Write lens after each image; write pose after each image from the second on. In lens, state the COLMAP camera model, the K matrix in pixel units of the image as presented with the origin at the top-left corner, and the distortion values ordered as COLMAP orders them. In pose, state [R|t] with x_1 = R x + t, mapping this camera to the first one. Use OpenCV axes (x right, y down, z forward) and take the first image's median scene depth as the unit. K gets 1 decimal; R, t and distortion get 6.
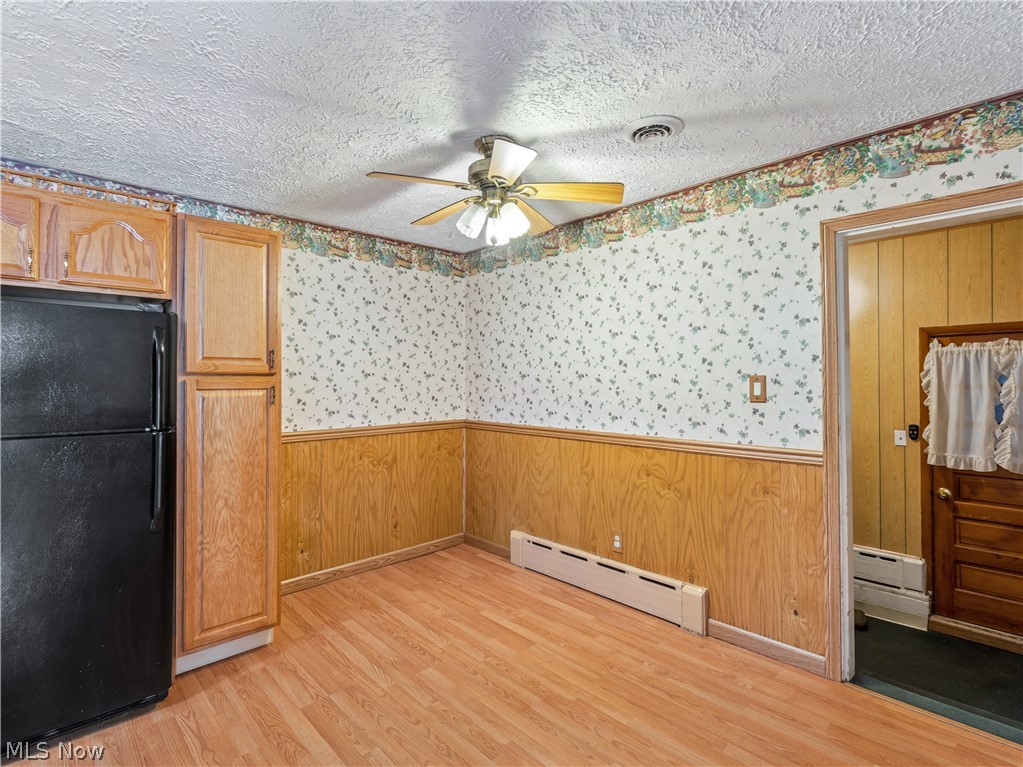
lens RADIAL K [[516.7, 0, 513.1], [0, 516.7, 372.0], [0, 0, 1]] dist [-0.000152, 0.000187]
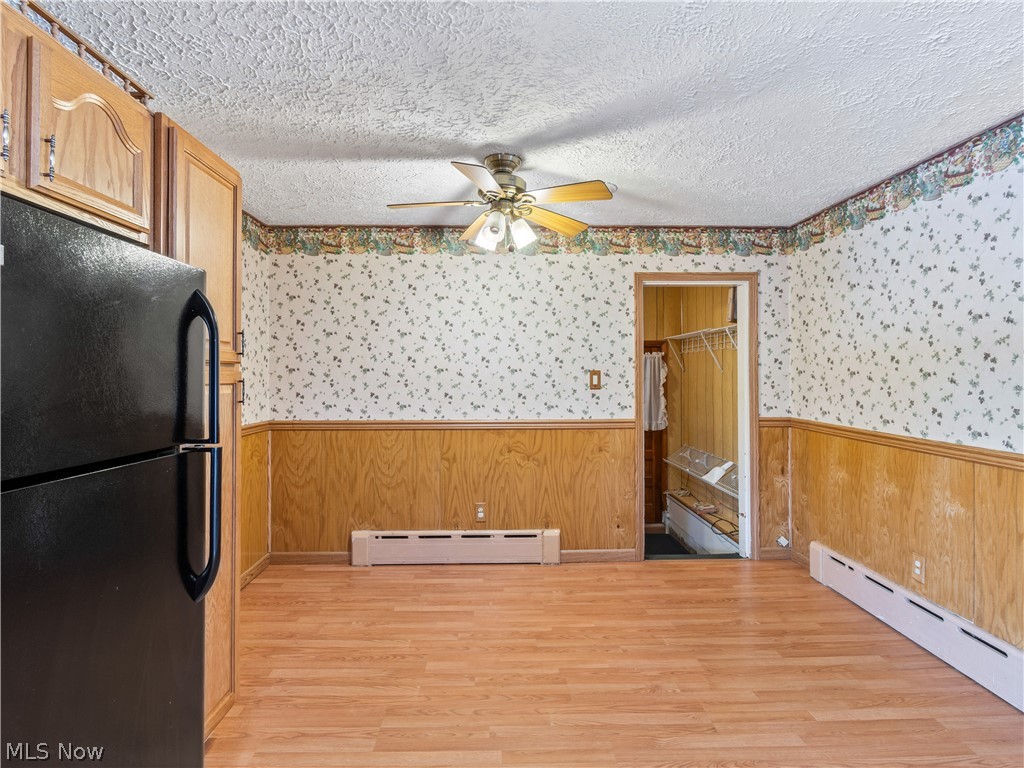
lens RADIAL K [[517.2, 0, 513.6], [0, 517.2, 372.5], [0, 0, 1]] dist [-0.000152, 0.000187]
pose [[0.663981, 0.004659, 0.747735, -0.679381], [-0.008939, 0.999959, 0.001708, 0.010470], [-0.747696, -0.007818, 0.663995, 0.189277]]
